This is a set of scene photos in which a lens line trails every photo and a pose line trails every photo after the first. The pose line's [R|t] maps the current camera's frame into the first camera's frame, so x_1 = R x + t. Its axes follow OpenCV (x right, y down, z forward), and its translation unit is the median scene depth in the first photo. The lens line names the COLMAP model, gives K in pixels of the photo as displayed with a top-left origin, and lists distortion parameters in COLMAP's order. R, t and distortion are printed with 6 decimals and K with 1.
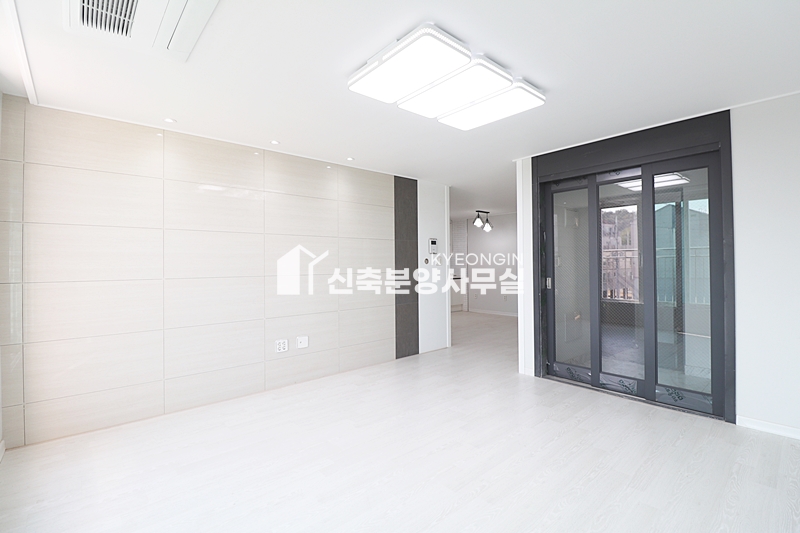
lens RADIAL K [[372.1, 0, 404.9], [0, 372.1, 264.6], [0, 0, 1]] dist [-0.005275, -0.001102]
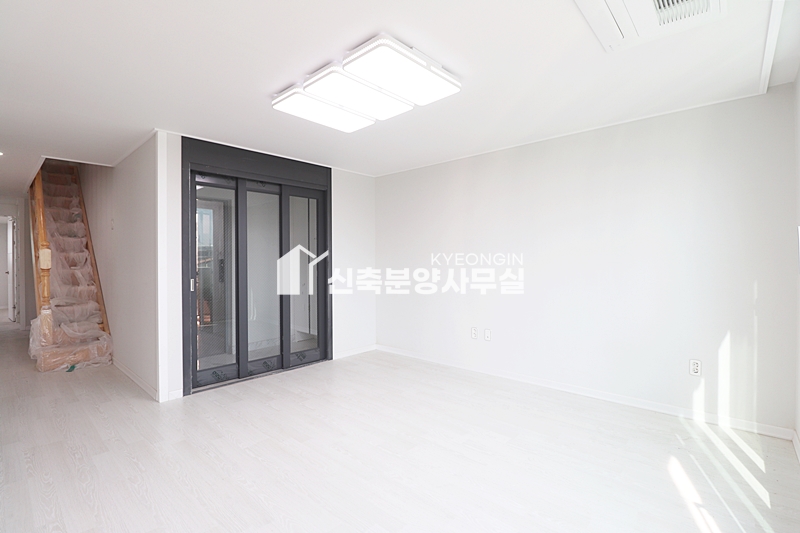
lens RADIAL K [[372.1, 0, 408.0], [0, 372.1, 261.6], [0, 0, 1]] dist [-0.005275, -0.001102]
pose [[-0.122323, 0.005611, 0.992475, -0.611815], [0.009801, 0.999942, -0.004445, 0.004231], [-0.992442, 0.009183, -0.122371, 0.663984]]
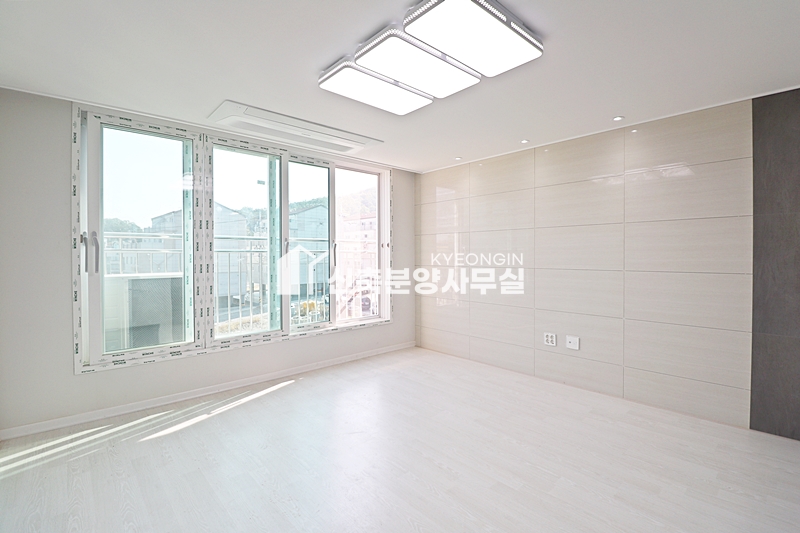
lens RADIAL K [[372.1, 0, 404.2], [0, 372.1, 261.8], [0, 0, 1]] dist [-0.005275, -0.001102]
pose [[0.011948, 0.025394, -0.999606, 0.682653], [-0.000467, 0.999678, 0.025390, -0.014319], [0.999929, 0.000163, 0.011956, 0.626245]]
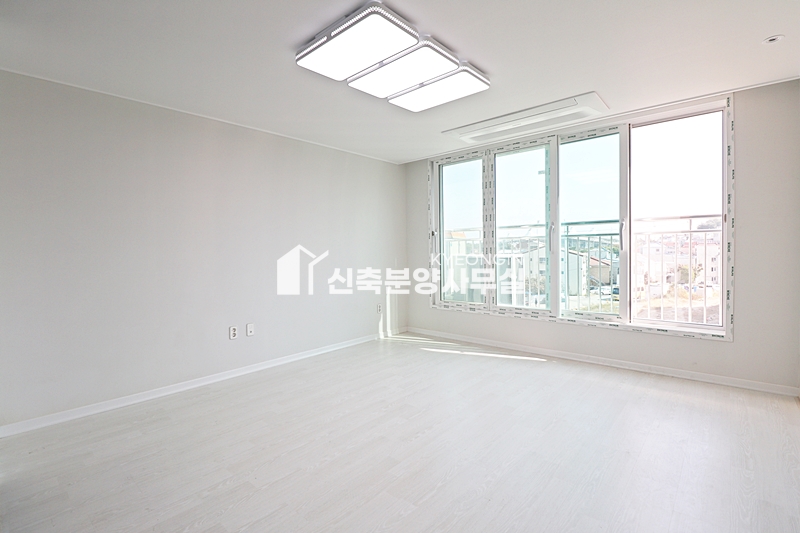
lens RADIAL K [[372.1, 0, 405.8], [0, 372.1, 263.5], [0, 0, 1]] dist [-0.005275, -0.001102]
pose [[-0.992292, 0.029637, -0.120328, 0.166390], [0.024966, 0.998882, 0.040147, 0.011983], [0.121383, 0.036834, -0.991922, 1.343377]]
